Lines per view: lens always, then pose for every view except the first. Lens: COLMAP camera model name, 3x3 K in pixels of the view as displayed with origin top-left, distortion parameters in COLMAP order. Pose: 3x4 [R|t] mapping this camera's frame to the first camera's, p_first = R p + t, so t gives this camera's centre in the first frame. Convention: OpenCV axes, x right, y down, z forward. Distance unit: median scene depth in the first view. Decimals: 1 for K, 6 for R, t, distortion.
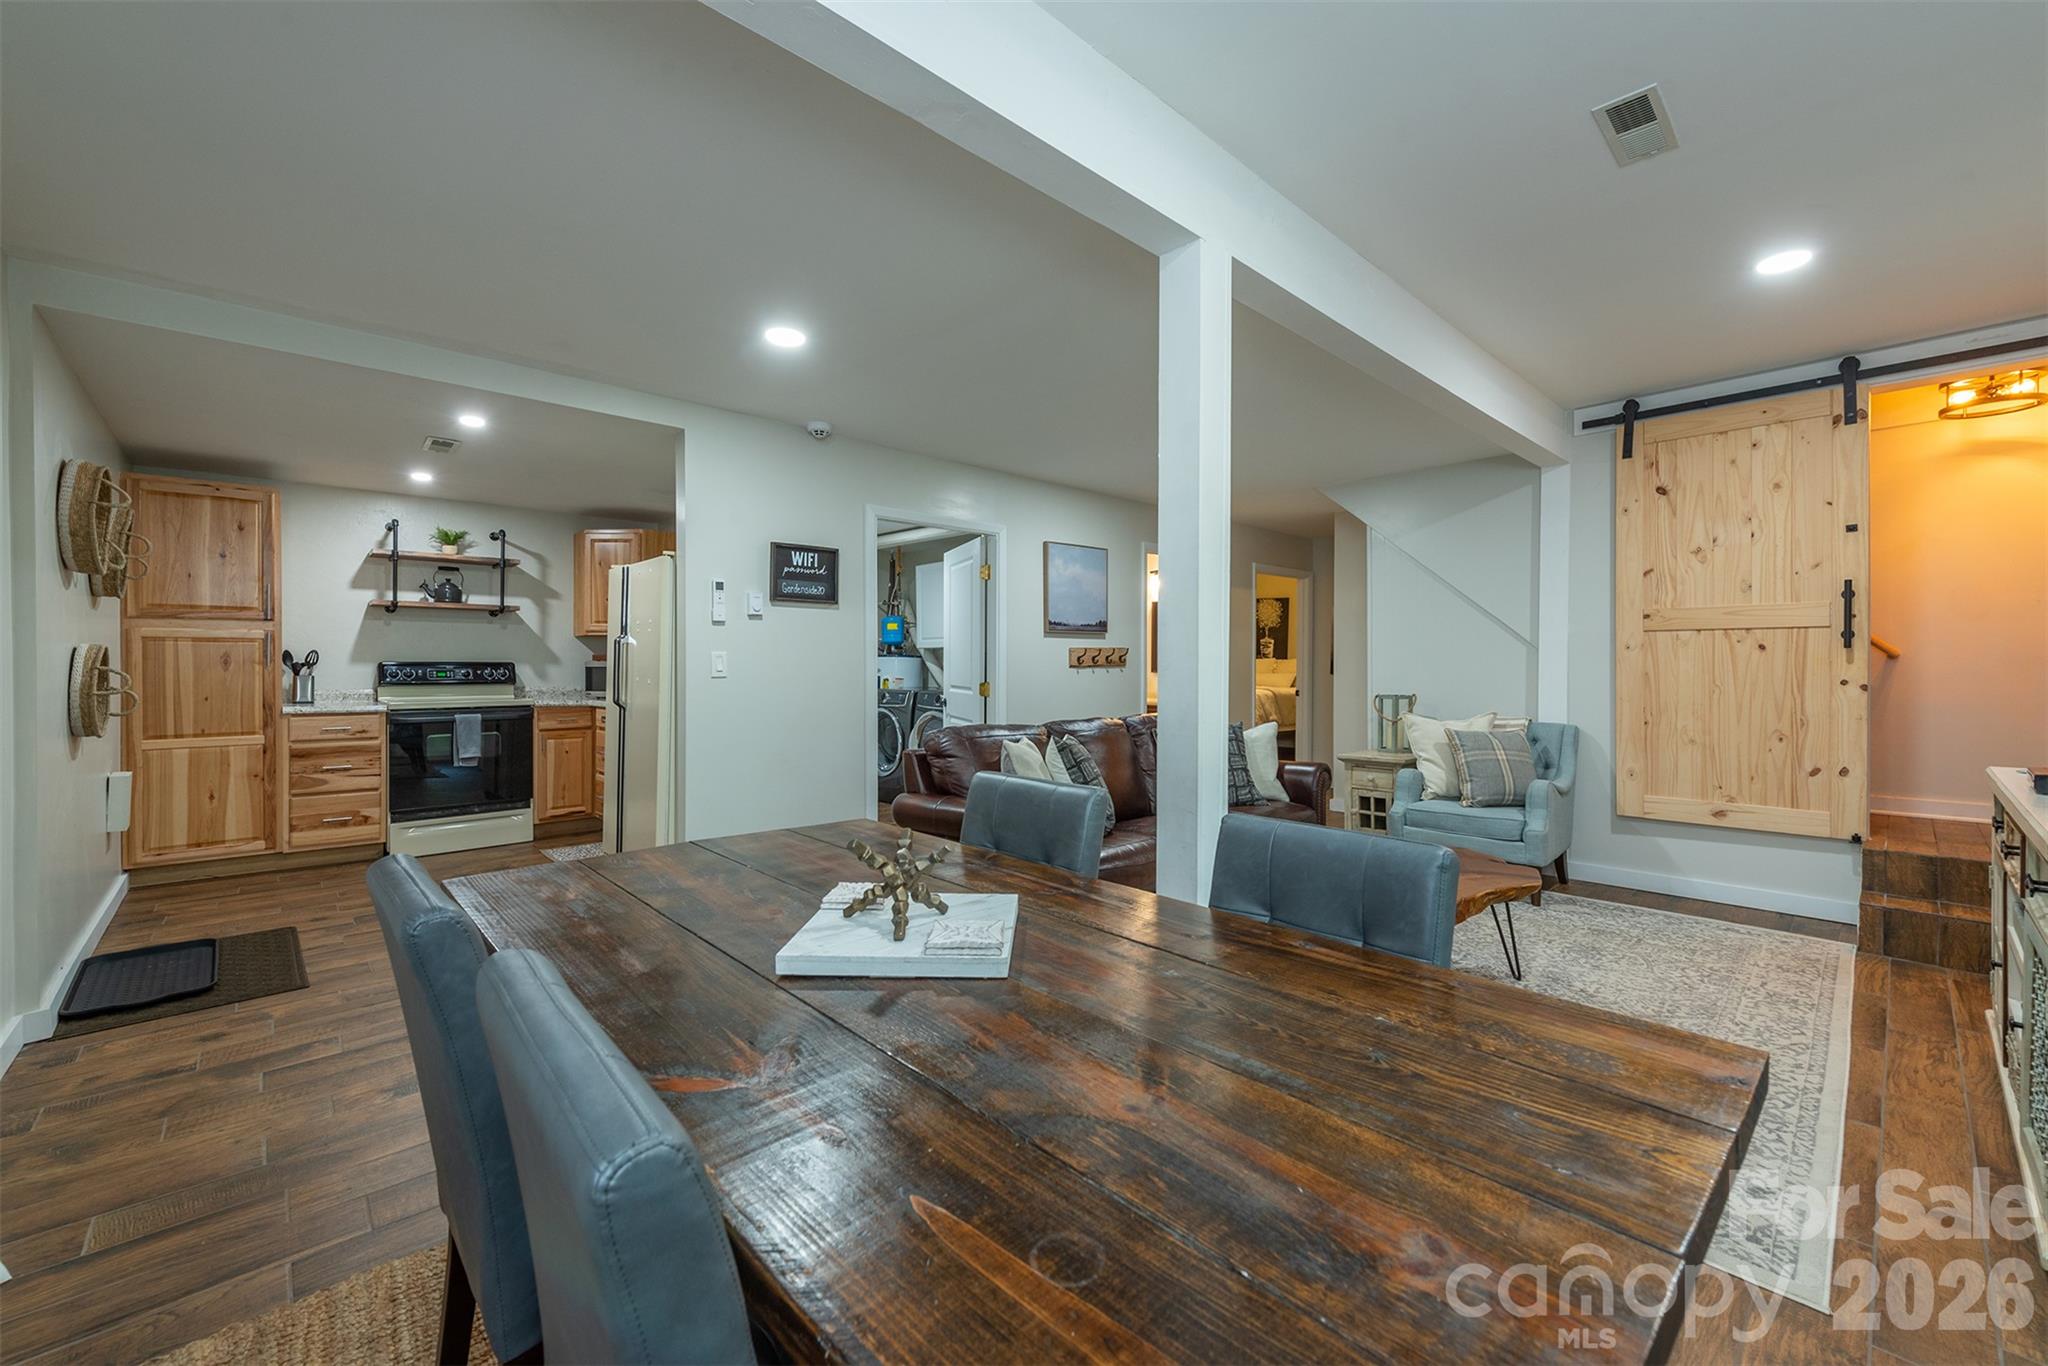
lens RADIAL K [[812.9, 0, 1024.8], [0, 812.9, 671.1], [0, 0, 1]] dist [-0.004196, -0.000546]
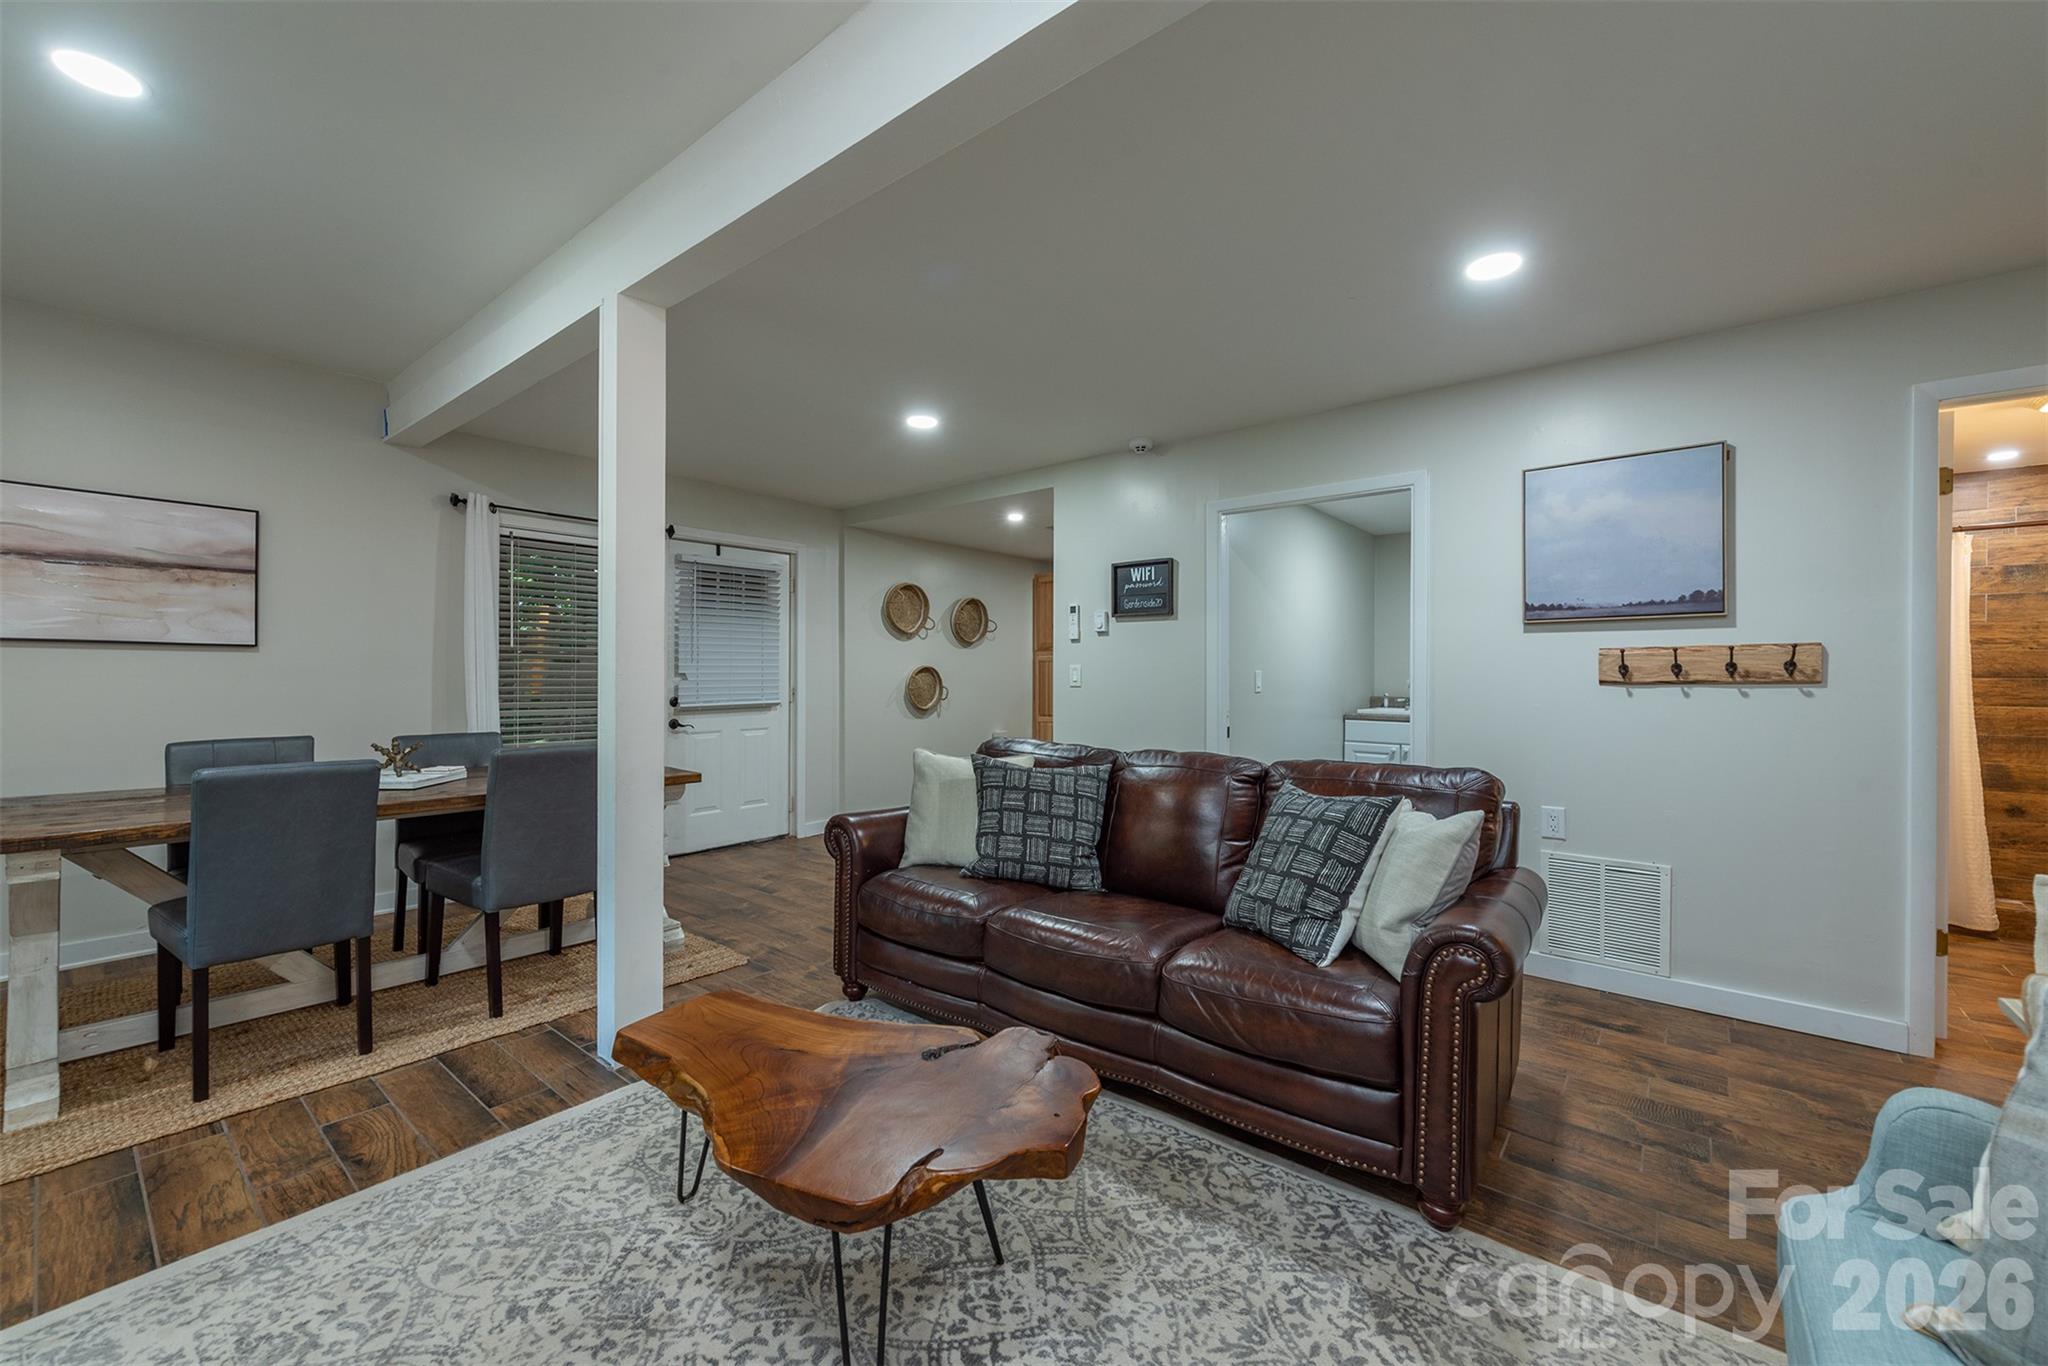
lens RADIAL K [[801.5, 0, 1021.9], [0, 801.5, 675.9], [0, 0, 1]] dist [0.001435, -0.000988]
pose [[0.126329, 0.001028, -0.991988, 0.927591], [-0.016125, 0.999869, -0.001017, -0.007176], [0.991857, 0.016124, 0.126330, 0.937439]]
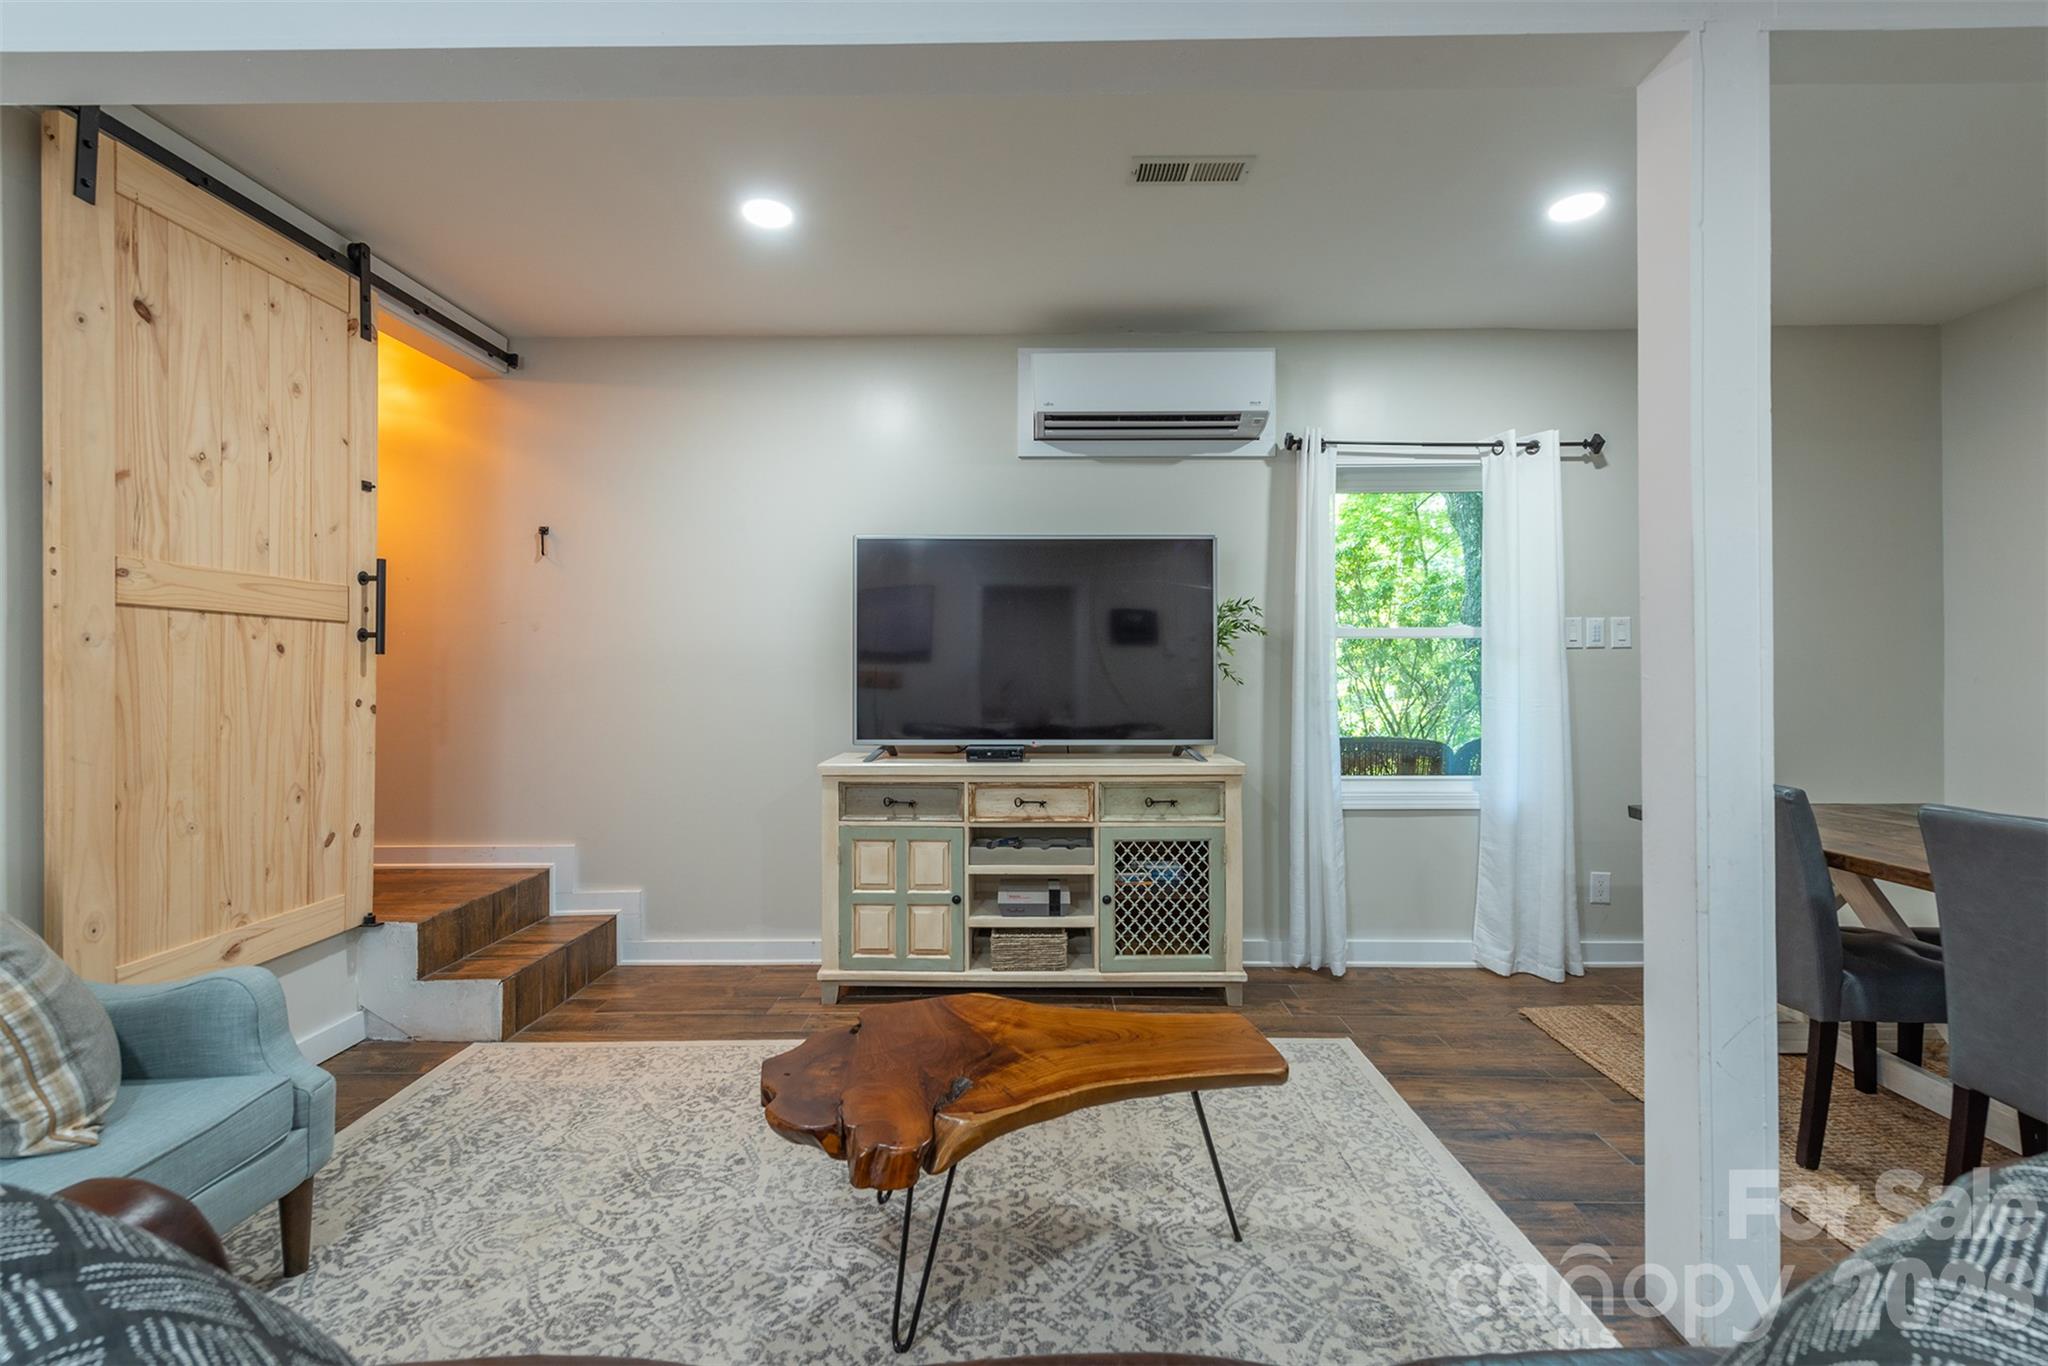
lens RADIAL K [[859.3, 0, 1026.8], [0, 859.3, 675.2], [0, 0, 1]] dist [-0.002530, -0.000195]
pose [[-0.725746, 0.001784, 0.687961, 0.086554], [0.007301, 0.999960, 0.005108, -0.010859], [-0.687924, 0.008730, -0.725730, 1.269432]]
